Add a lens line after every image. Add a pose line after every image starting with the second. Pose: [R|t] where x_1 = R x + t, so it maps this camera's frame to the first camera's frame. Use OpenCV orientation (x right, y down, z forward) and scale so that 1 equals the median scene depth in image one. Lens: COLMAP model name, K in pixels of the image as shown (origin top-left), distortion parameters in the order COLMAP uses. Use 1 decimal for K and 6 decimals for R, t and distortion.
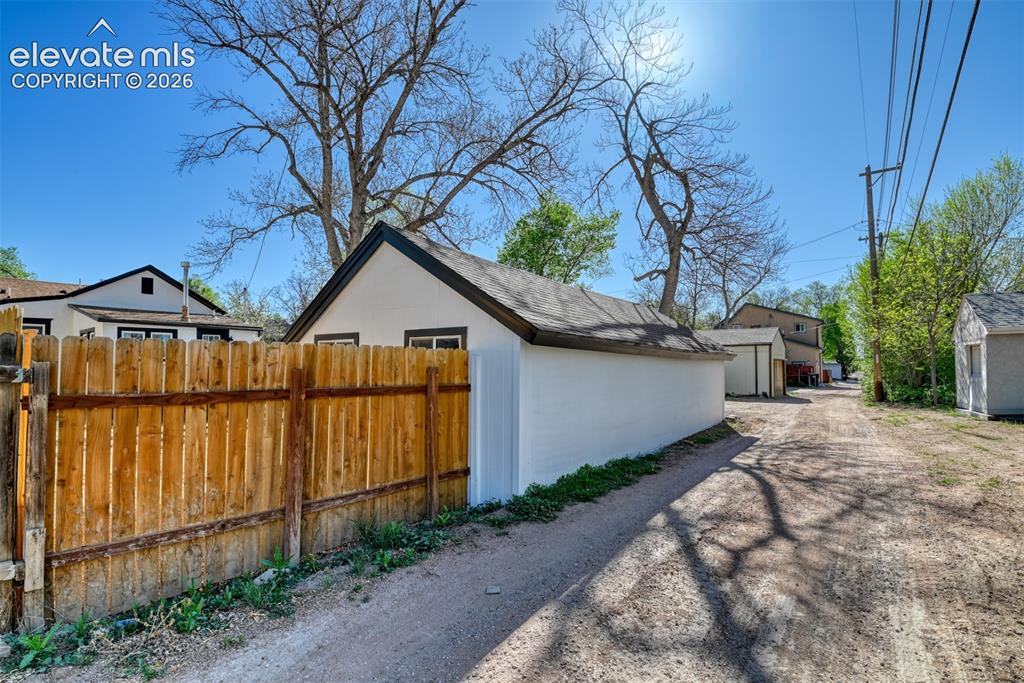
lens RADIAL K [[510.6, 0, 512.0], [0, 510.6, 341.5], [0, 0, 1]] dist [-0.004942, -0.001624]
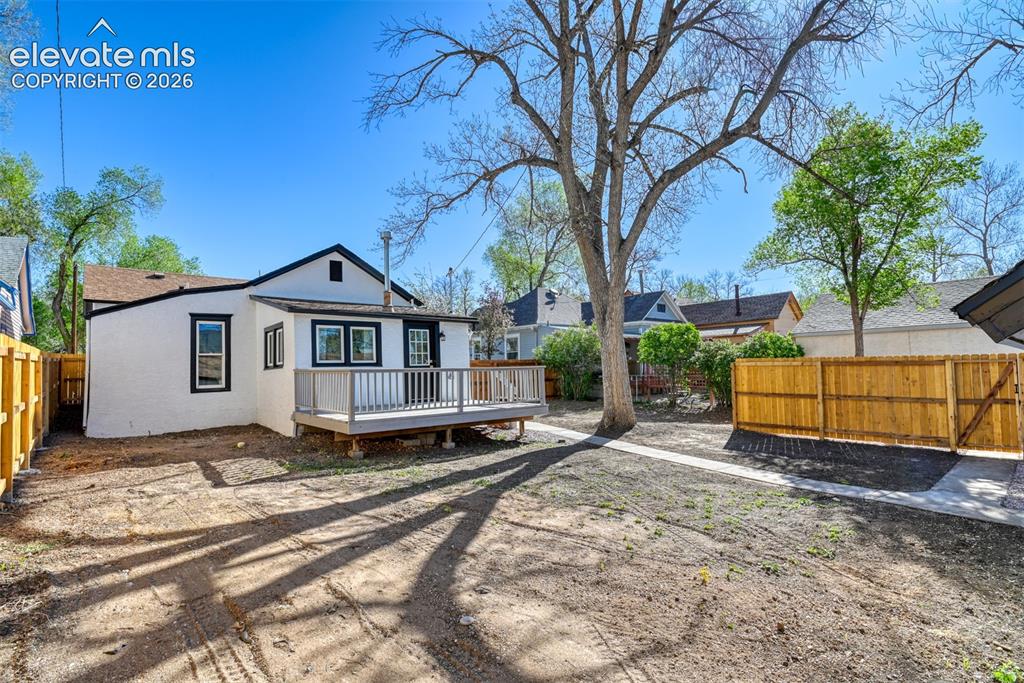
lens RADIAL K [[489.4, 0, 512.0], [0, 489.4, 341.5], [0, 0, 1]] dist [0.000846, -0.000114]
pose [[0.976667, -0.030099, -0.212638, -0.295210], [0.028701, 0.999541, -0.009659, 0.014545], [0.212831, 0.003330, 0.977083, 0.322003]]
